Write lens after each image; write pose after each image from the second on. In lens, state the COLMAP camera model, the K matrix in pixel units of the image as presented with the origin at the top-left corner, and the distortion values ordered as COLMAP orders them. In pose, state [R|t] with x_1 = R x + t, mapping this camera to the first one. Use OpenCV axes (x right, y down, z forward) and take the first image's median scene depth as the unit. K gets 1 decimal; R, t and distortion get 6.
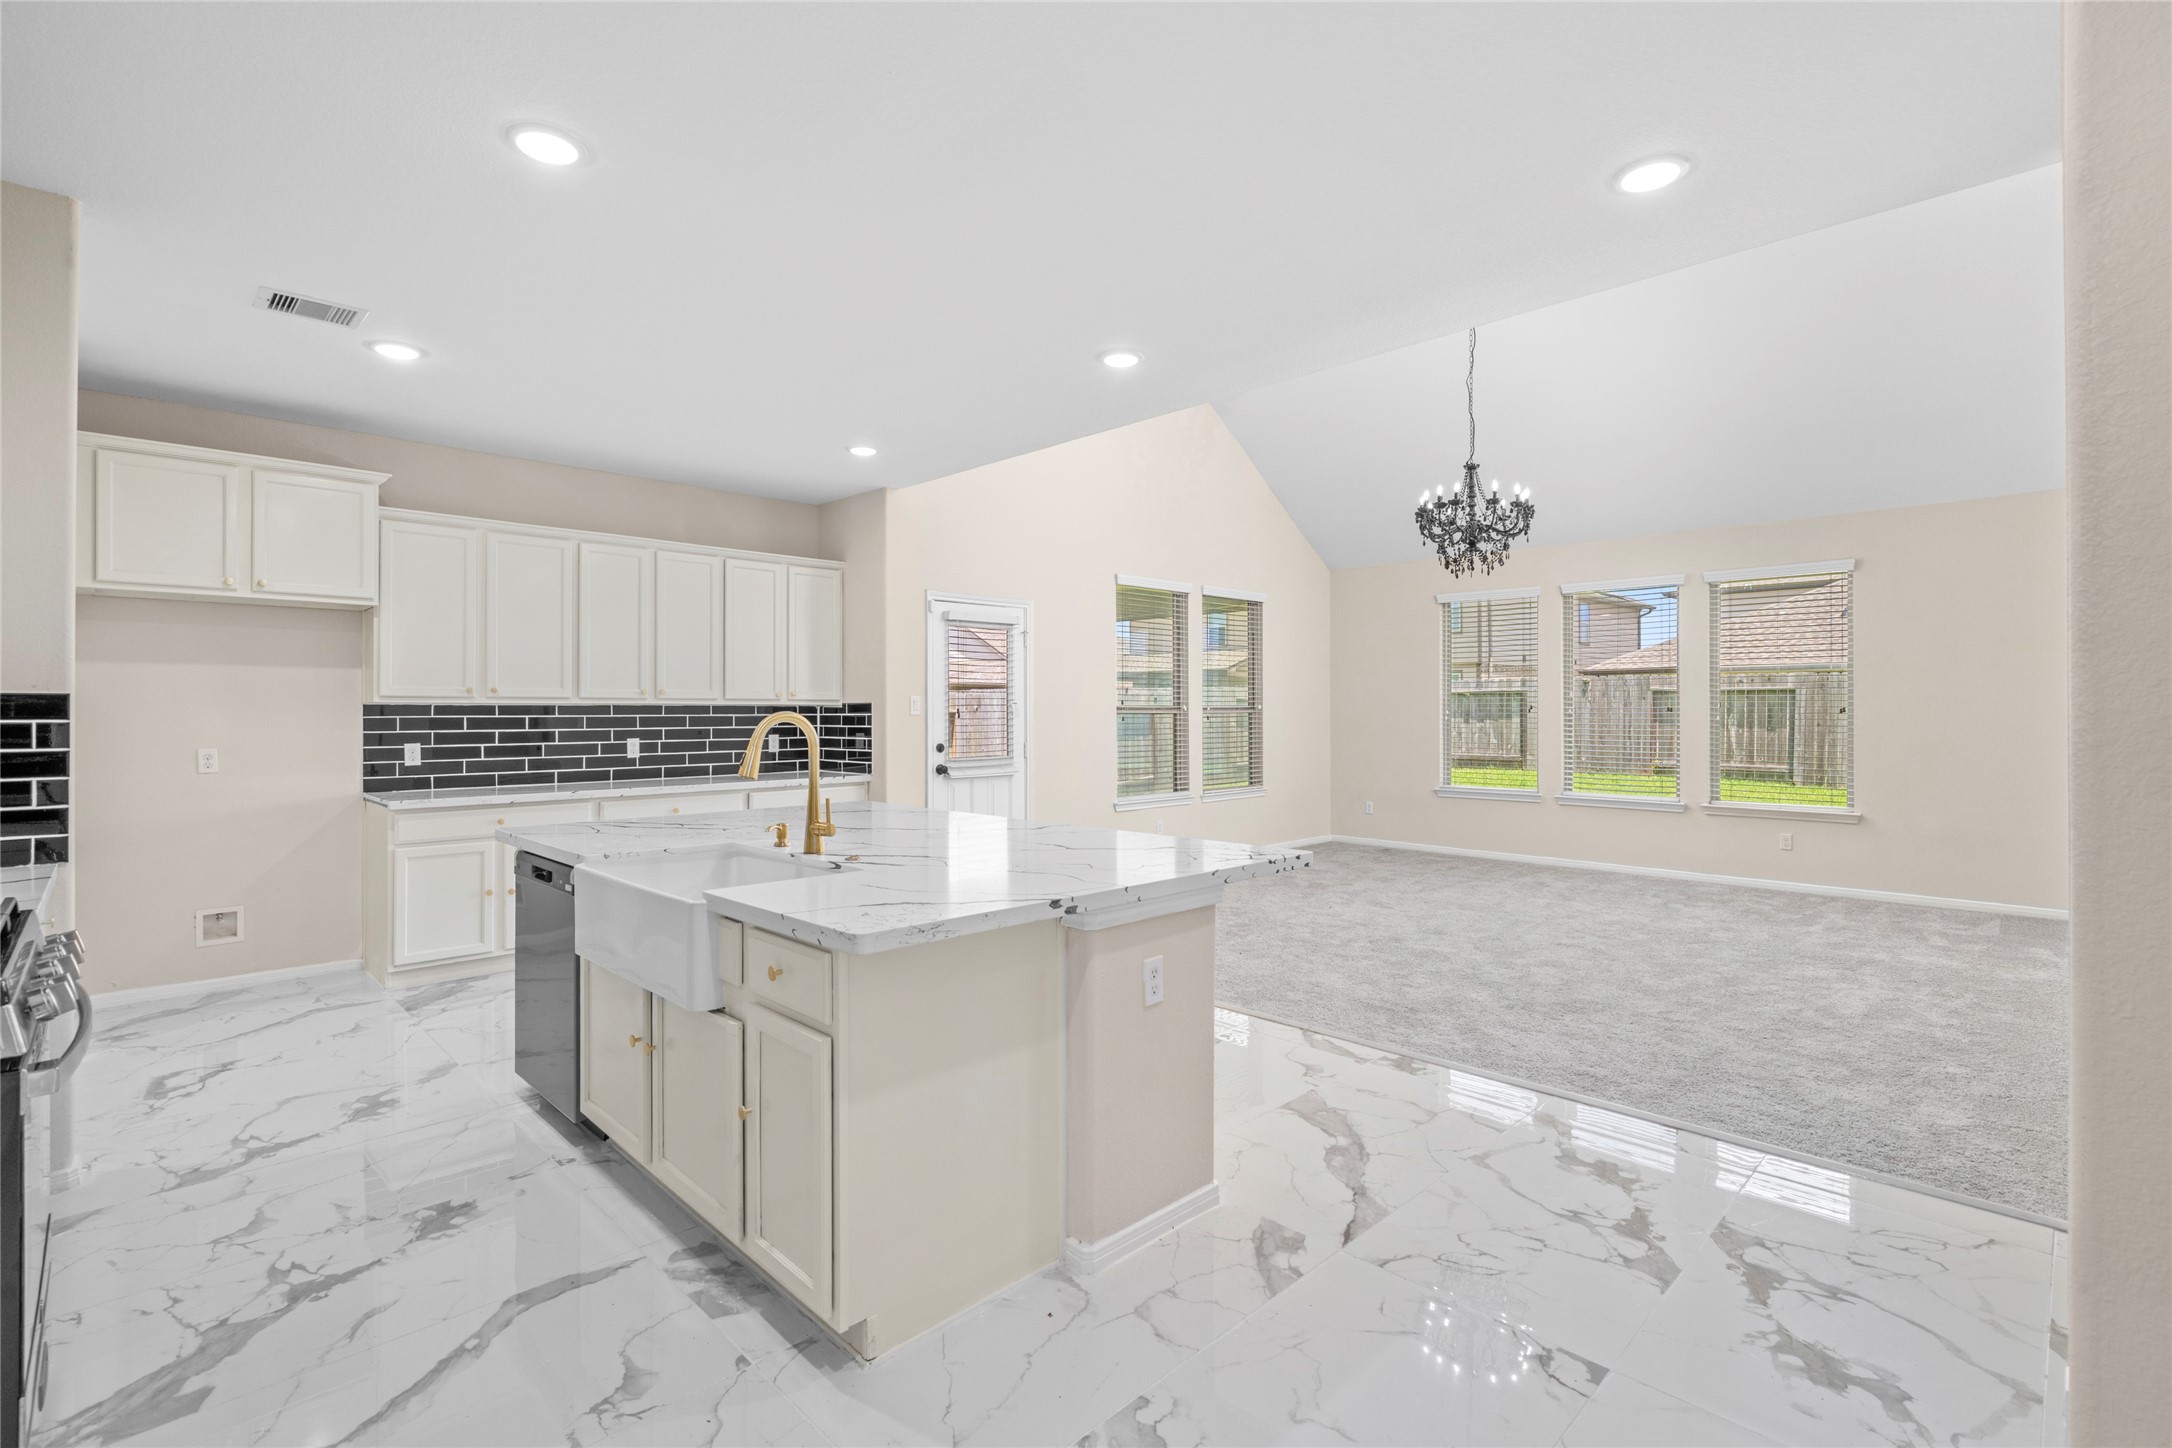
lens RADIAL K [[992.4, 0, 1067.2], [0, 992.4, 710.1], [0, 0, 1]] dist [-0.003828, 0.002222]
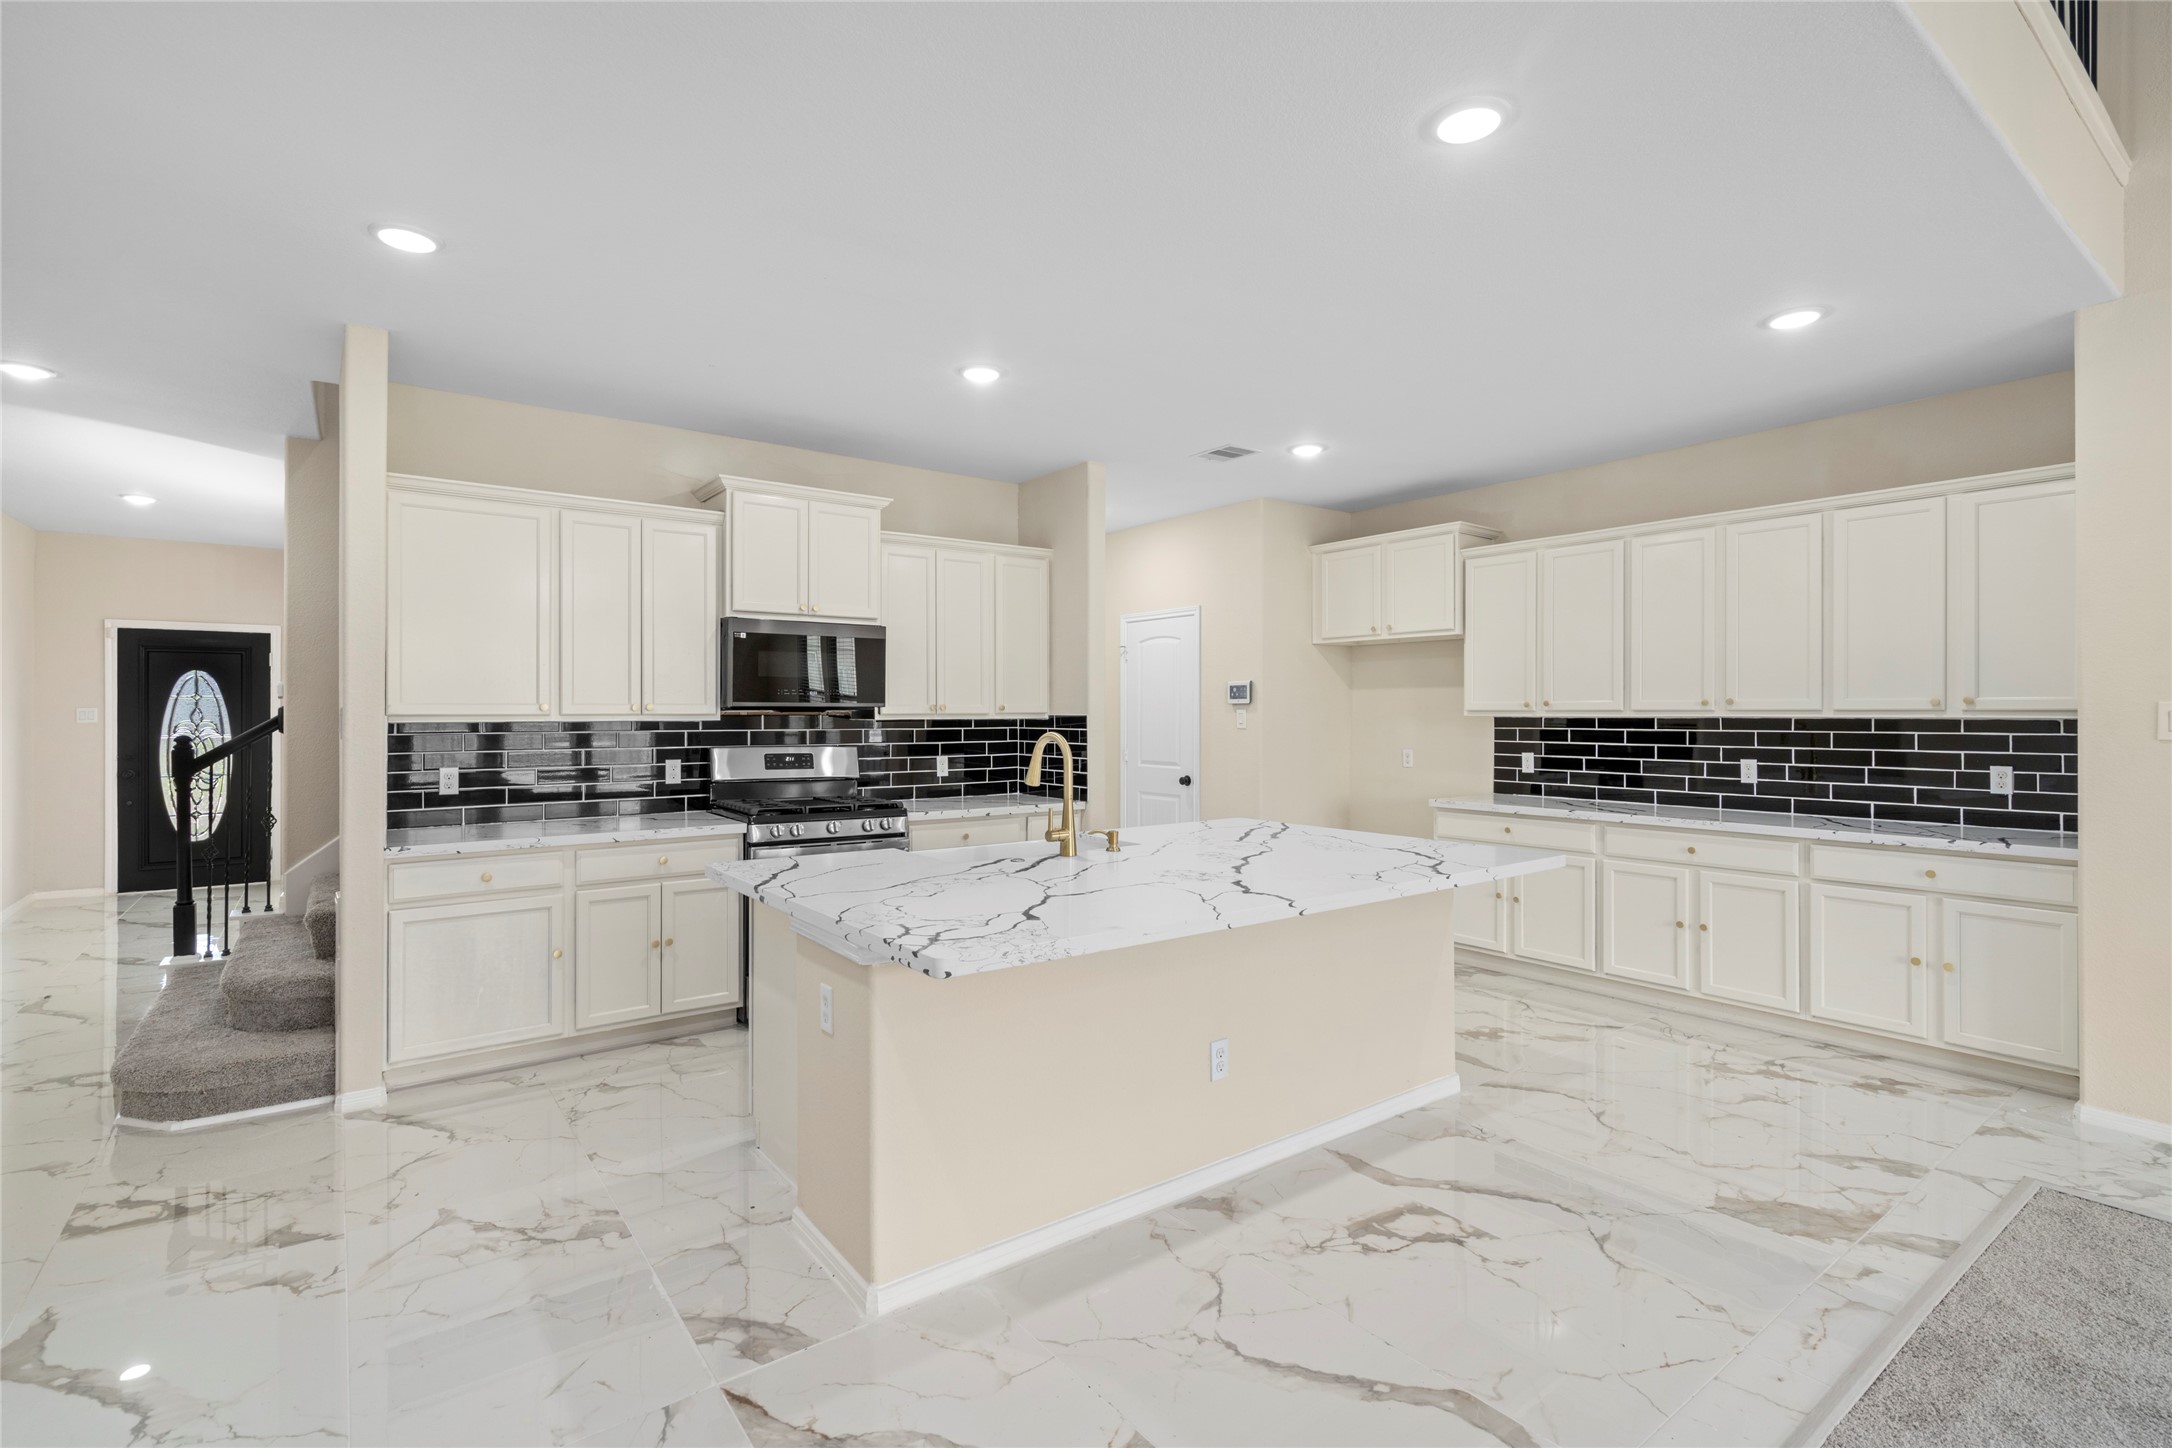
lens RADIAL K [[992.4, 0, 1076.2], [0, 992.4, 708.9], [0, 0, 1]] dist [-0.003828, 0.002222]
pose [[-0.128584, -0.005031, -0.991686, 0.415591], [0.000956, 0.999986, -0.005197, -0.008110], [0.991698, -0.001616, -0.128577, 0.546733]]
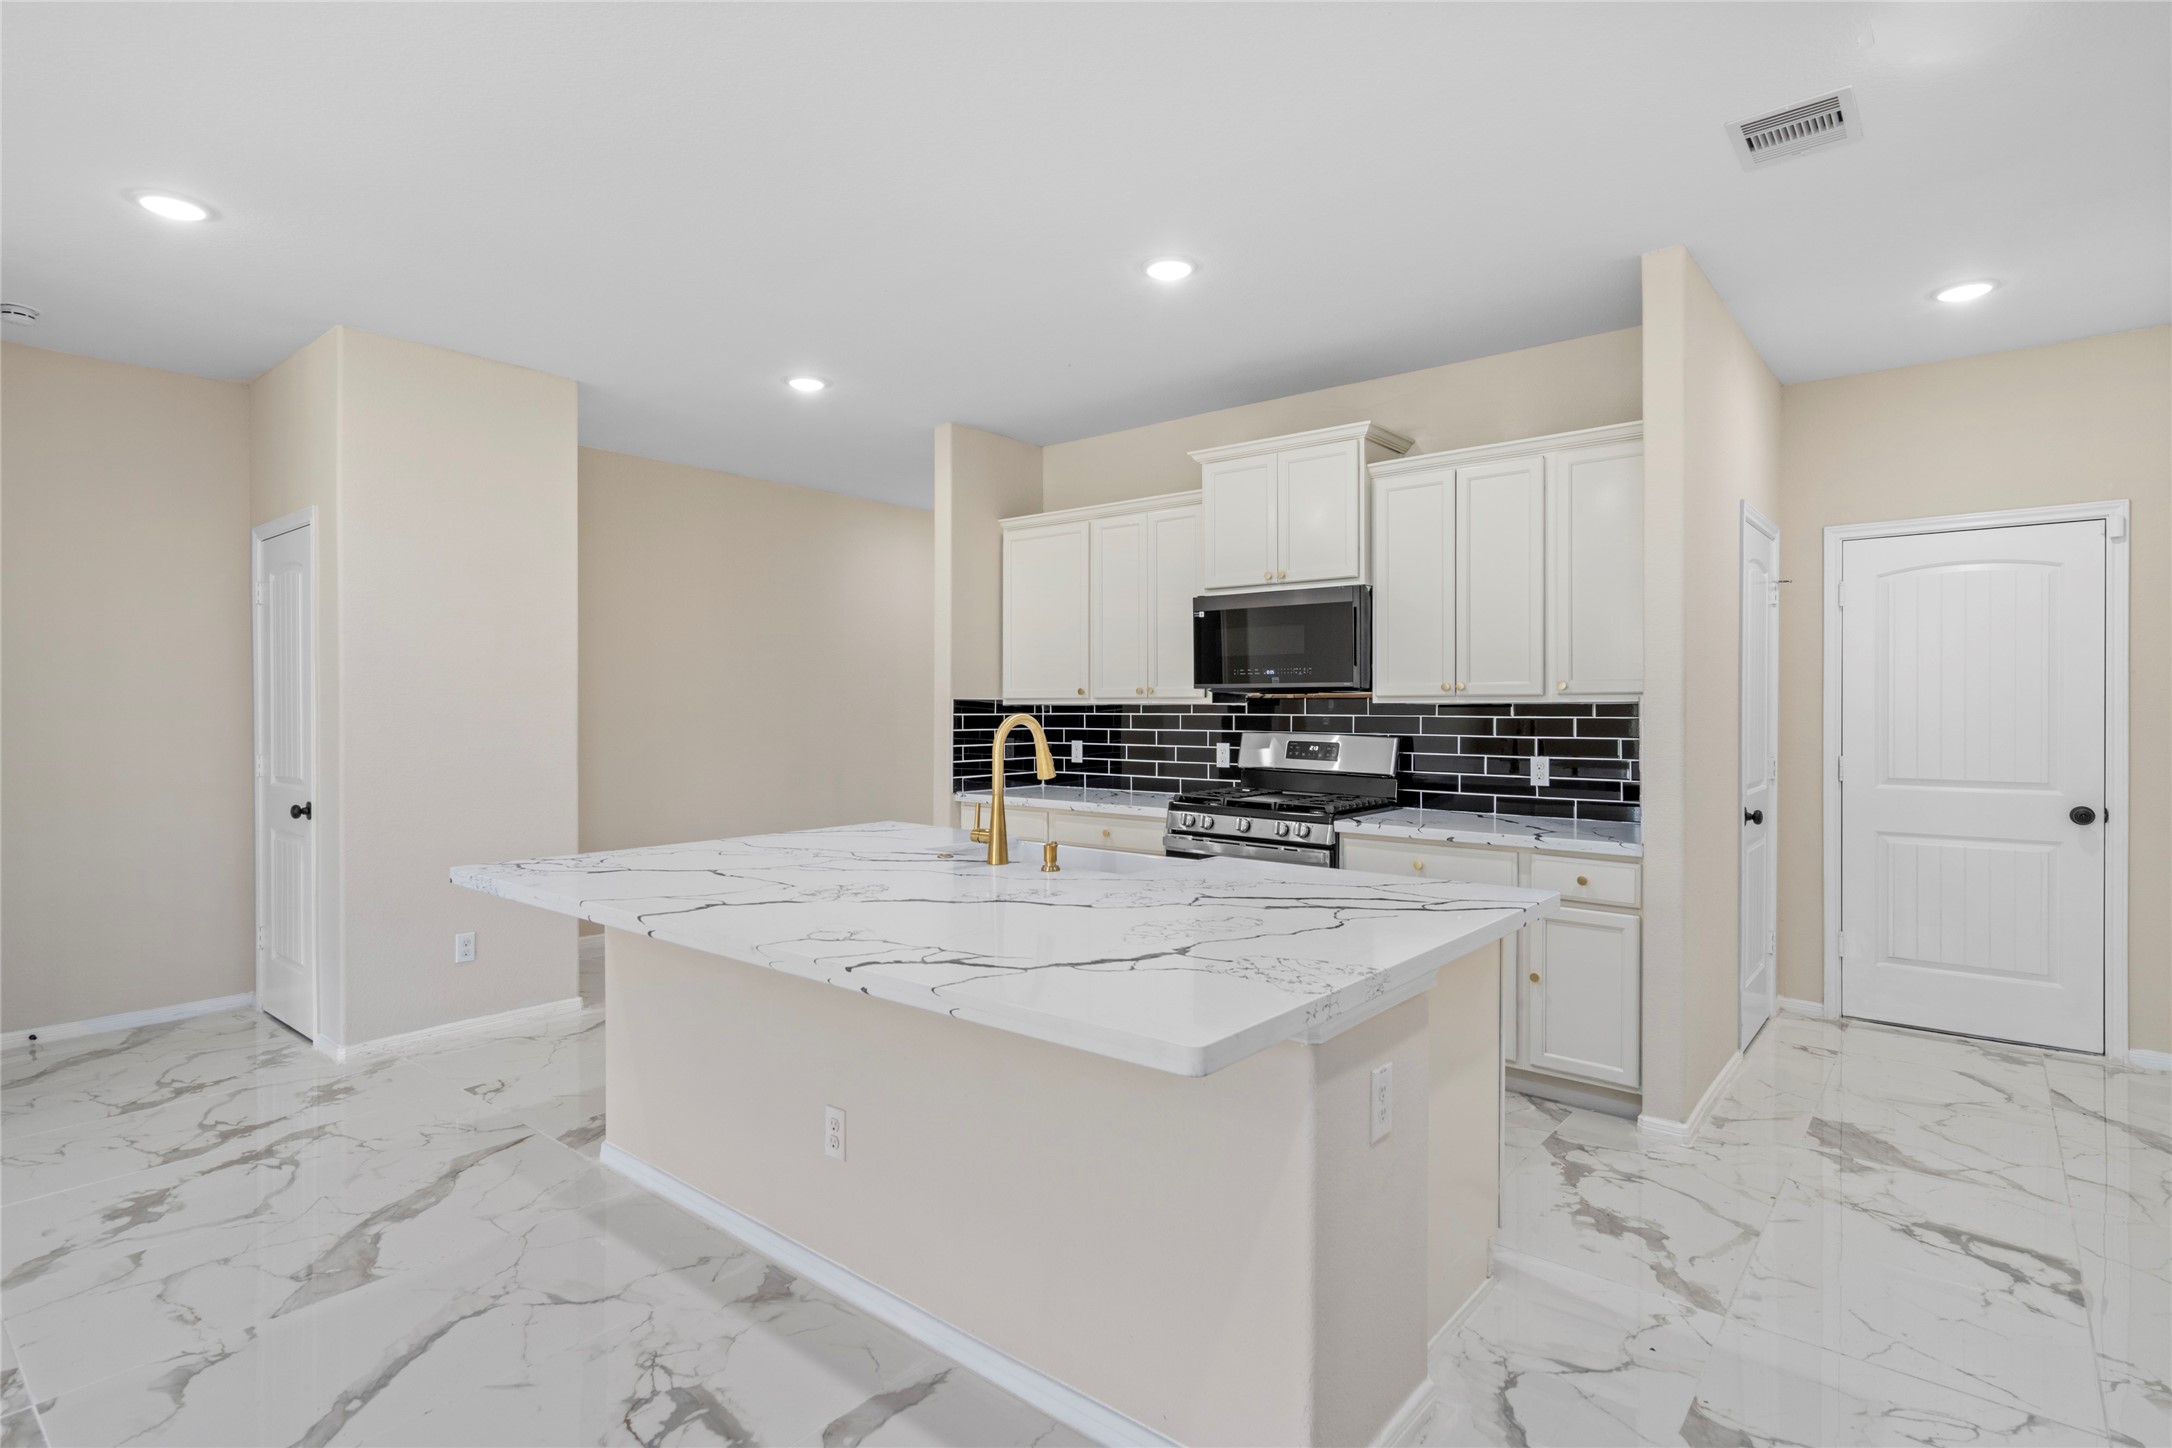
lens RADIAL K [[1087.2, 0, 1086.5], [0, 1087.2, 713.1], [0, 0, 1]] dist [0.001881, 0.000293]
pose [[-0.993627, -0.000785, -0.112716, -0.105601], [-0.001363, 0.999986, 0.005056, -0.000484], [0.112710, 0.005178, -0.993614, 0.960692]]
